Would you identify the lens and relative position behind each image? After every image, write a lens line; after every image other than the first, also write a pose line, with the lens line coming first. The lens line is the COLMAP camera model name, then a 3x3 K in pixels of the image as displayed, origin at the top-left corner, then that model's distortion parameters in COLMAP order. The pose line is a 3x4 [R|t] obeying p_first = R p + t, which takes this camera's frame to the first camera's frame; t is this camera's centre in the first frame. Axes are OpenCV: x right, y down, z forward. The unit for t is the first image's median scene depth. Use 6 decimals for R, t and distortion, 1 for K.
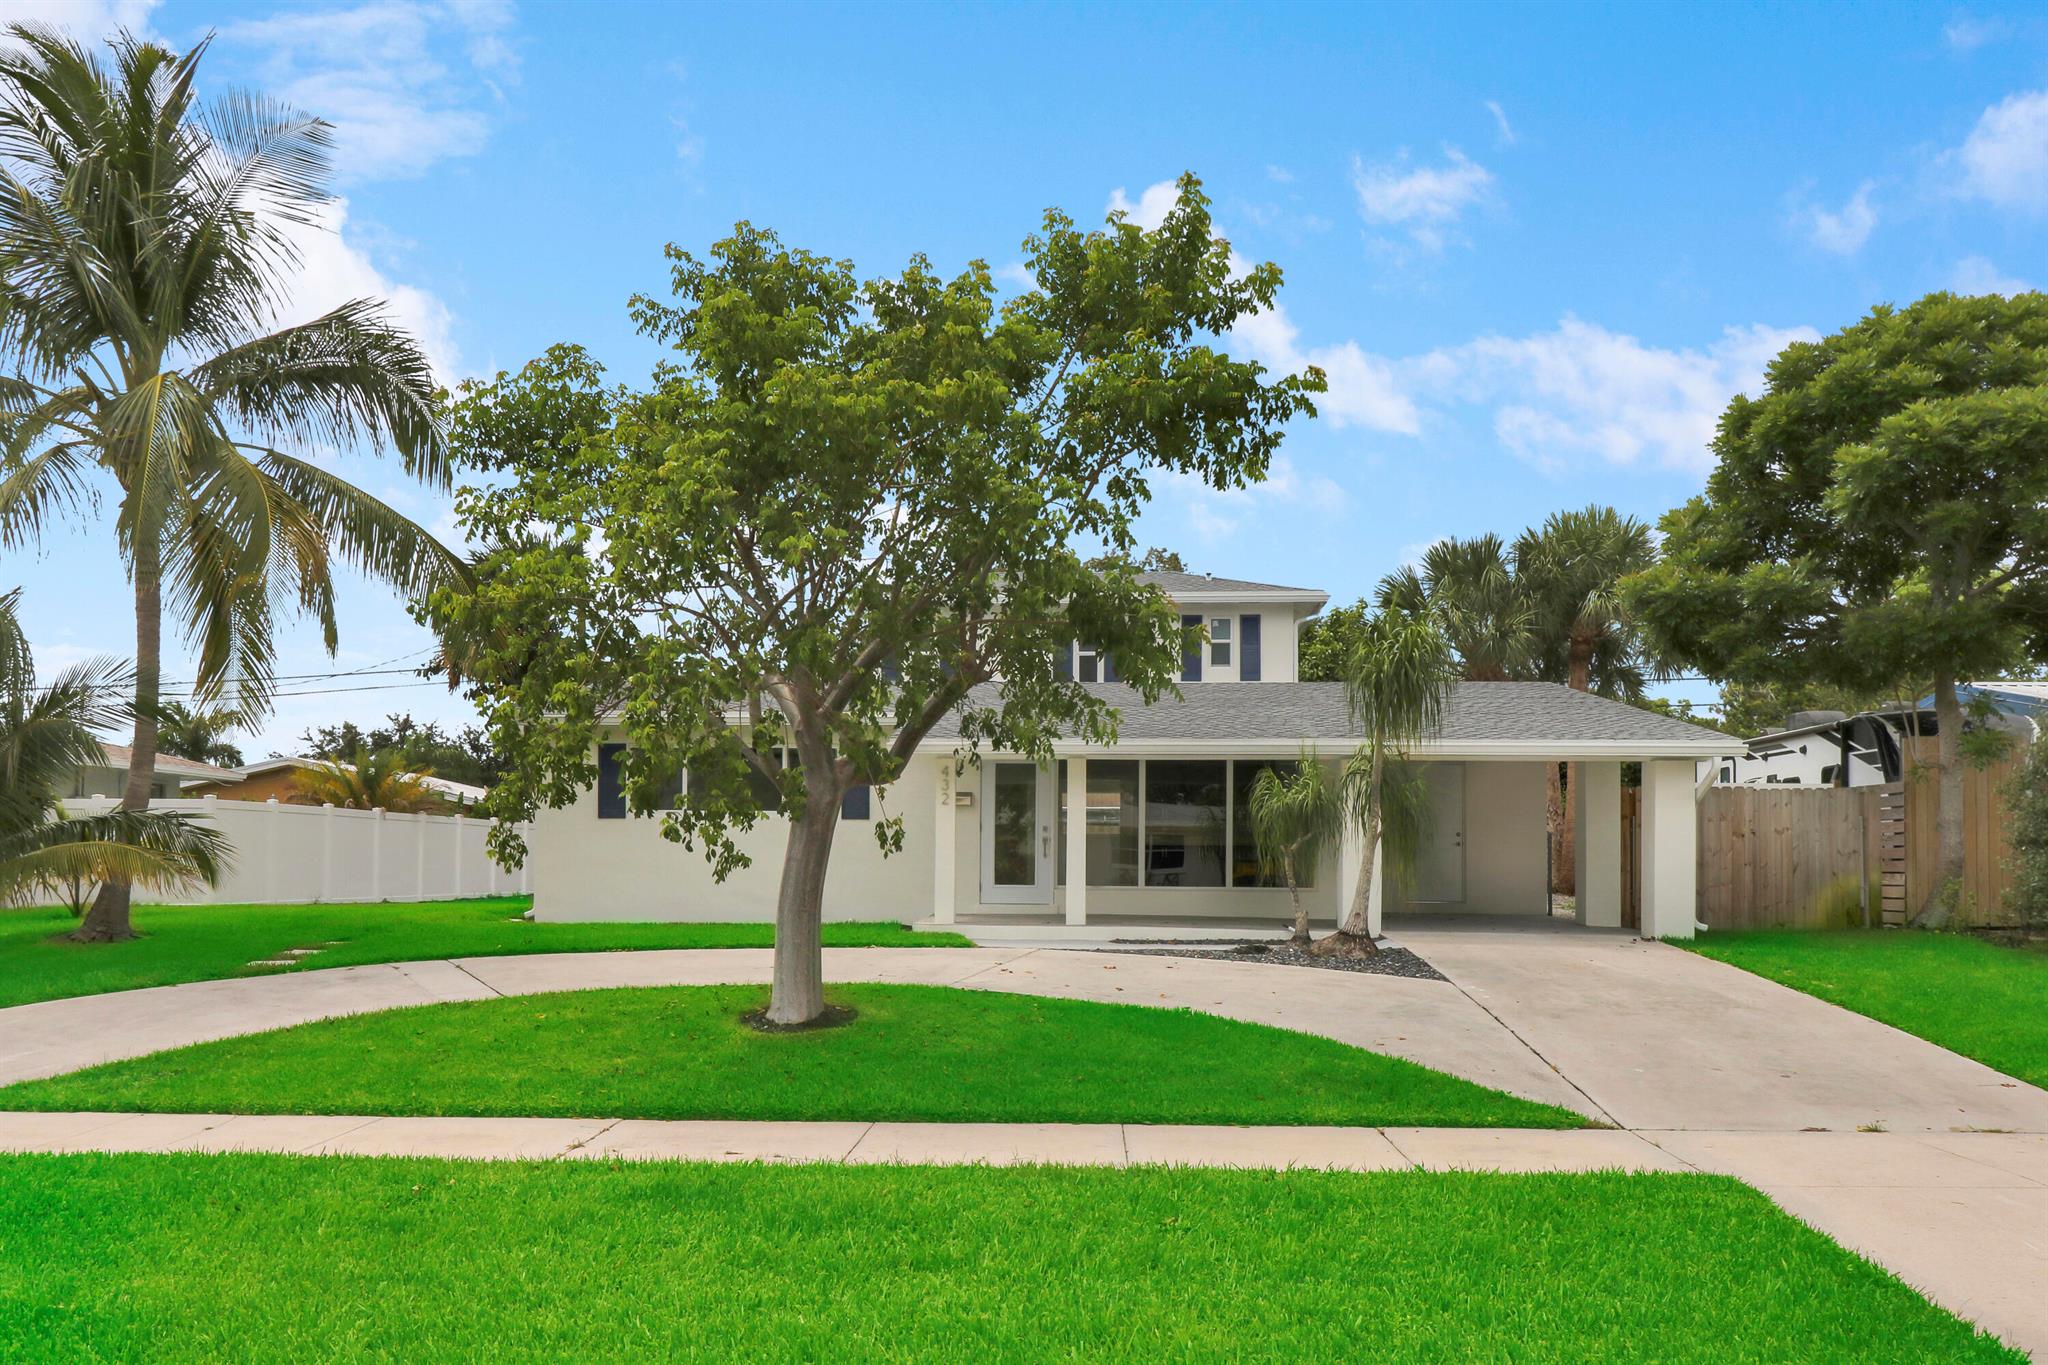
lens RADIAL K [[837.5, 0, 1024.0], [0, 837.5, 682.5], [0, 0, 1]] dist [0.001447, -0.000062]
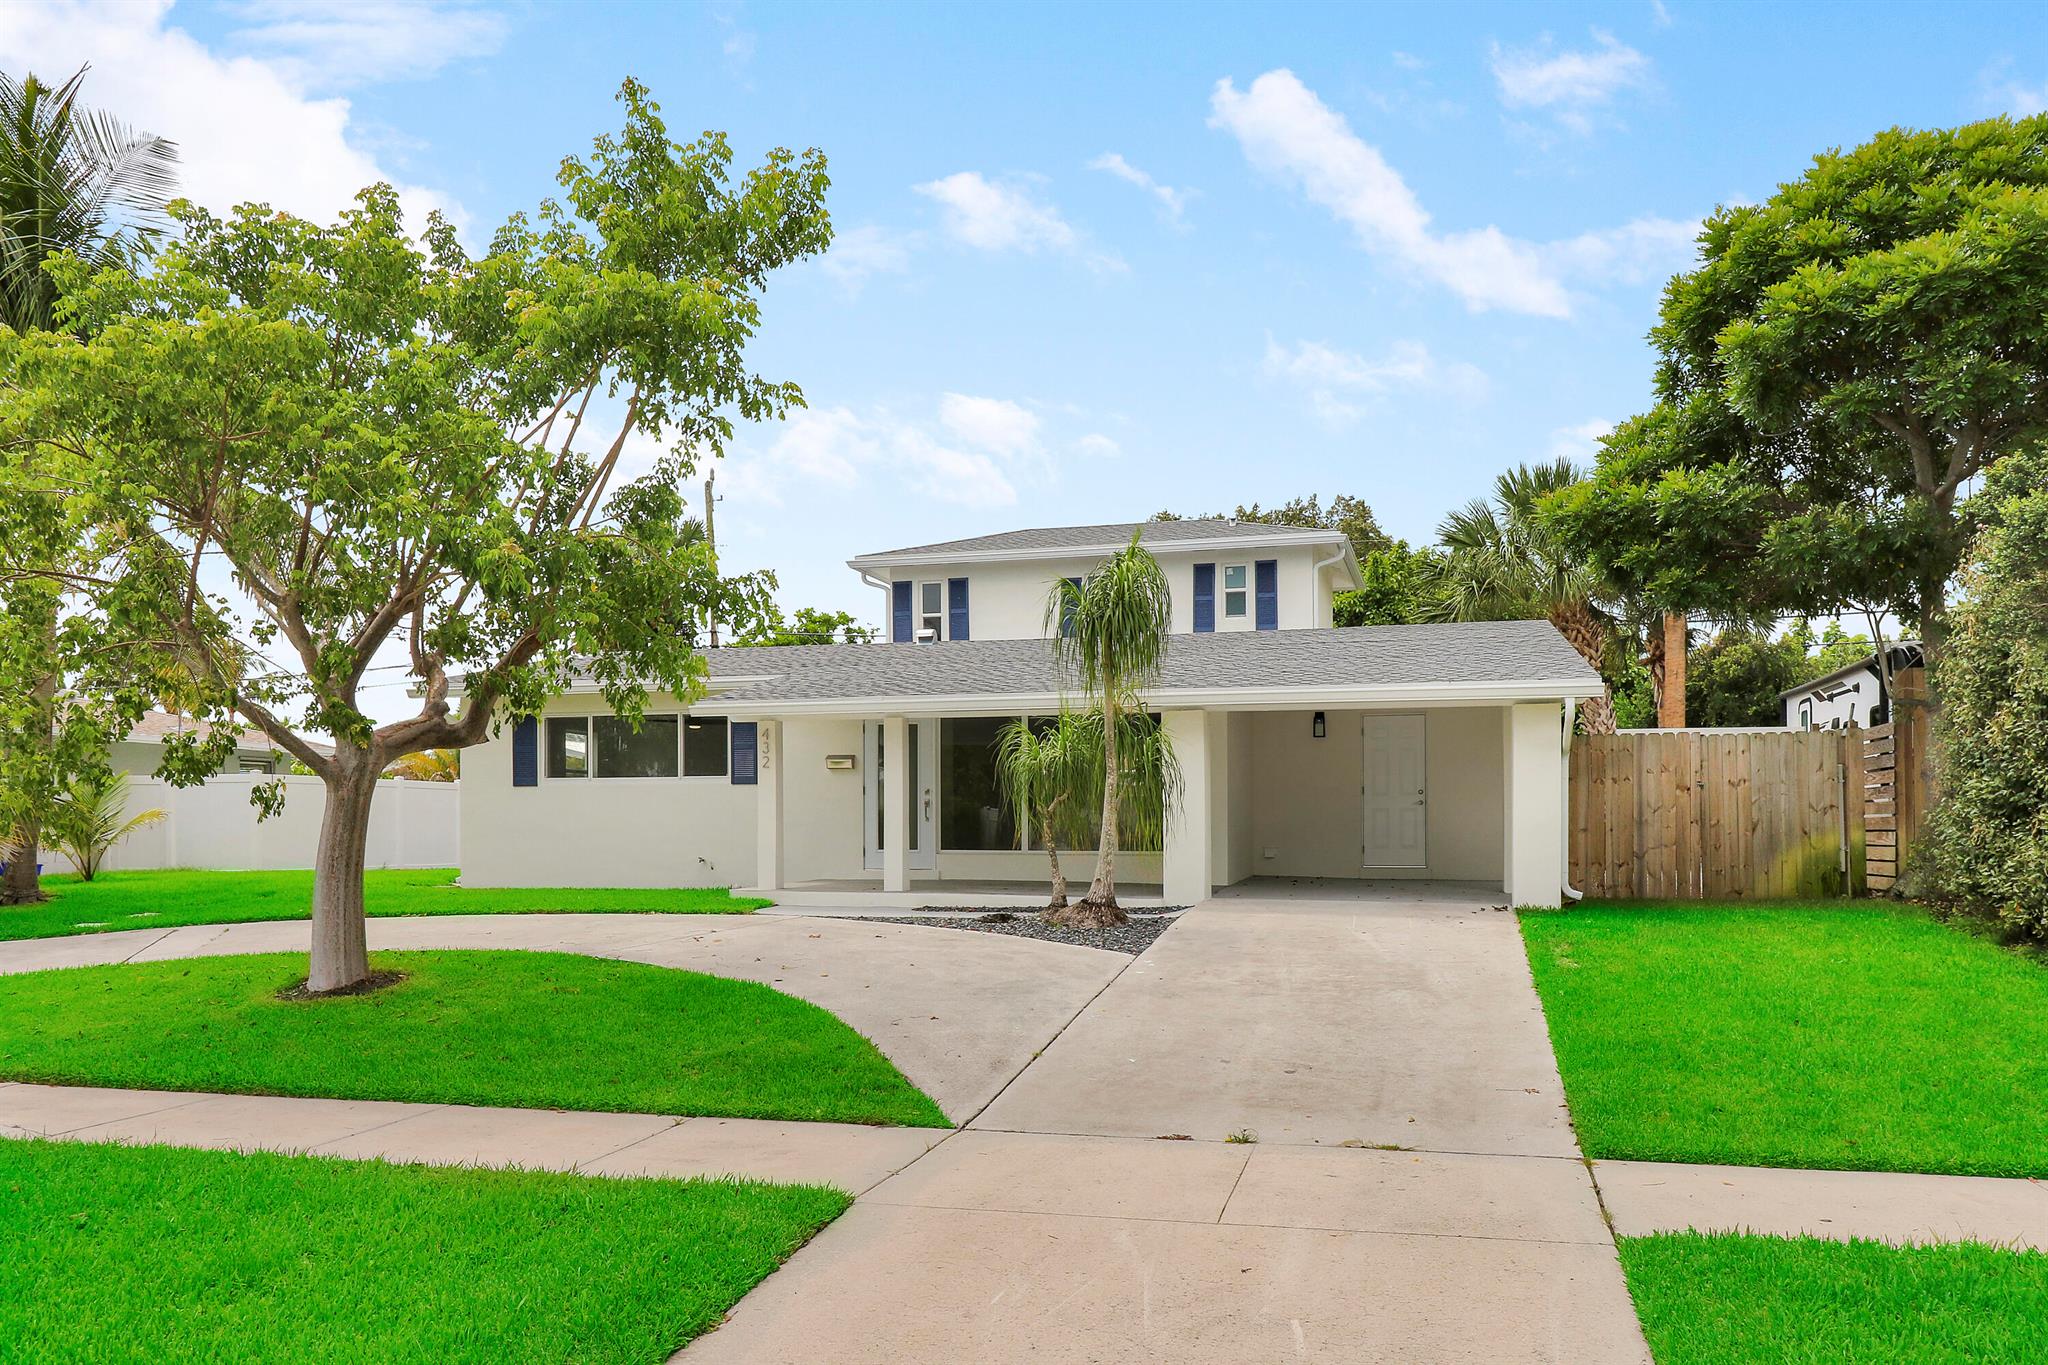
lens RADIAL K [[854.3, 0, 1026.1], [0, 854.3, 657.5], [0, 0, 1]] dist [0.000219, -0.000478]
pose [[0.991583, -0.032435, -0.125344, 0.378871], [0.034512, 0.999300, 0.014434, 0.014245], [0.124788, -0.018638, 0.992008, 0.058148]]
